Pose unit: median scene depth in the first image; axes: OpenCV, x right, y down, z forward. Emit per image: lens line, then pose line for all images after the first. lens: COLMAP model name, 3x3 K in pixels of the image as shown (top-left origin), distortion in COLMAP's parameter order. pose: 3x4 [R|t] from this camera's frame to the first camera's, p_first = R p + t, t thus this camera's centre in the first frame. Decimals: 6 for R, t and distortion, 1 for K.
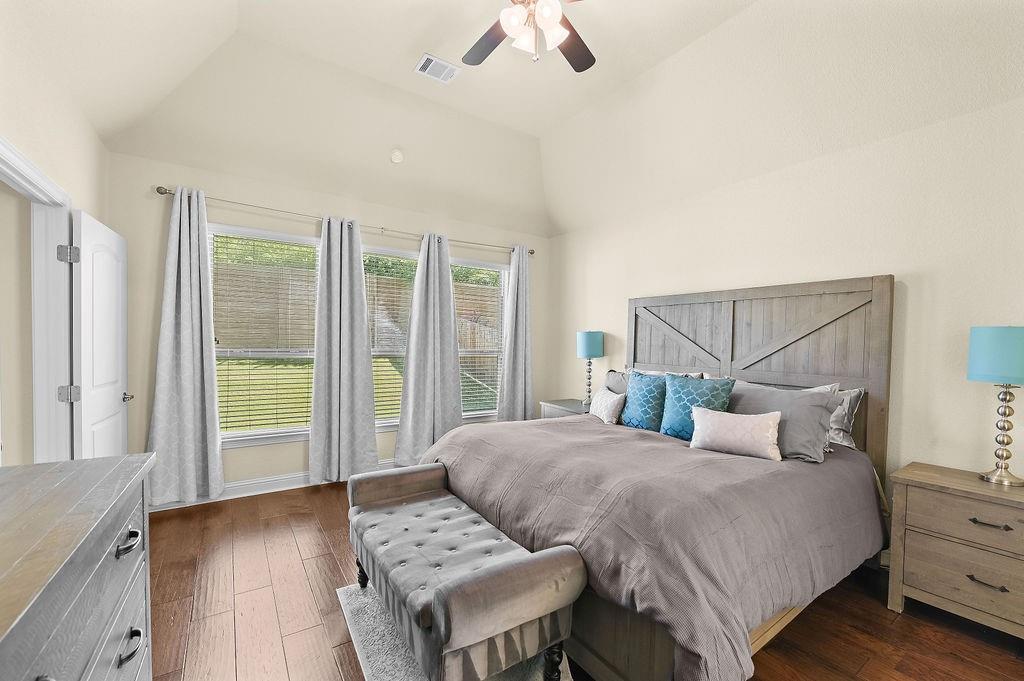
lens RADIAL K [[409.4, 0, 513.1], [0, 409.4, 333.1], [0, 0, 1]] dist [-0.009261, -0.000272]
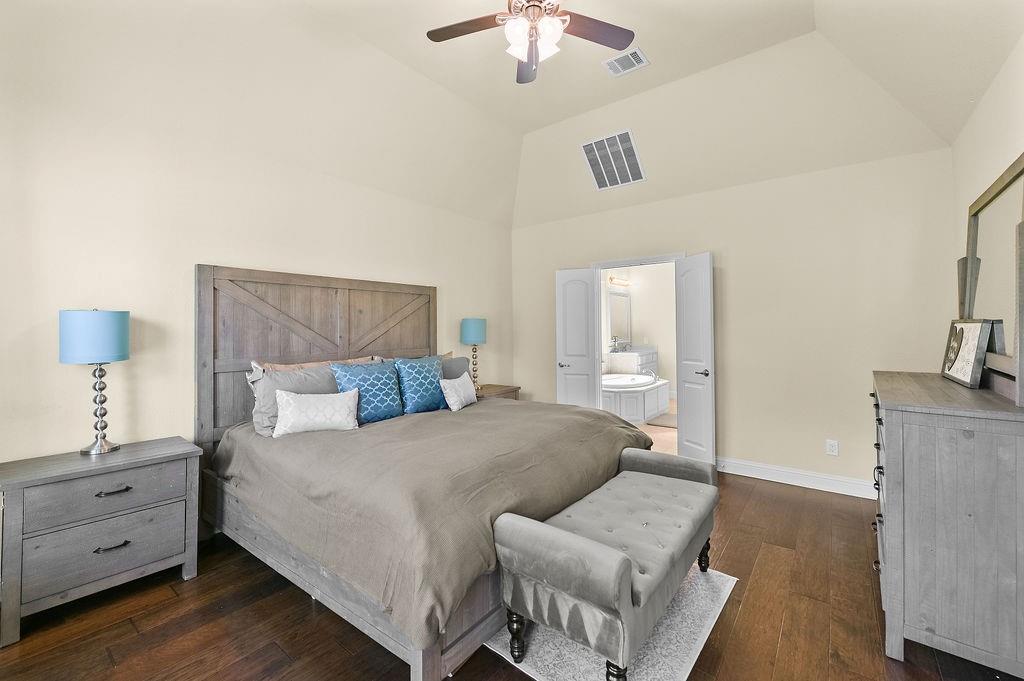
lens RADIAL K [[409.4, 0, 513.1], [0, 409.4, 333.1], [0, 0, 1]] dist [-0.009261, -0.000272]
pose [[-0.287658, -0.027825, 0.957329, -0.470891], [-0.018075, 0.999558, 0.023622, 0.001813], [-0.957562, -0.010509, -0.288034, 0.684828]]
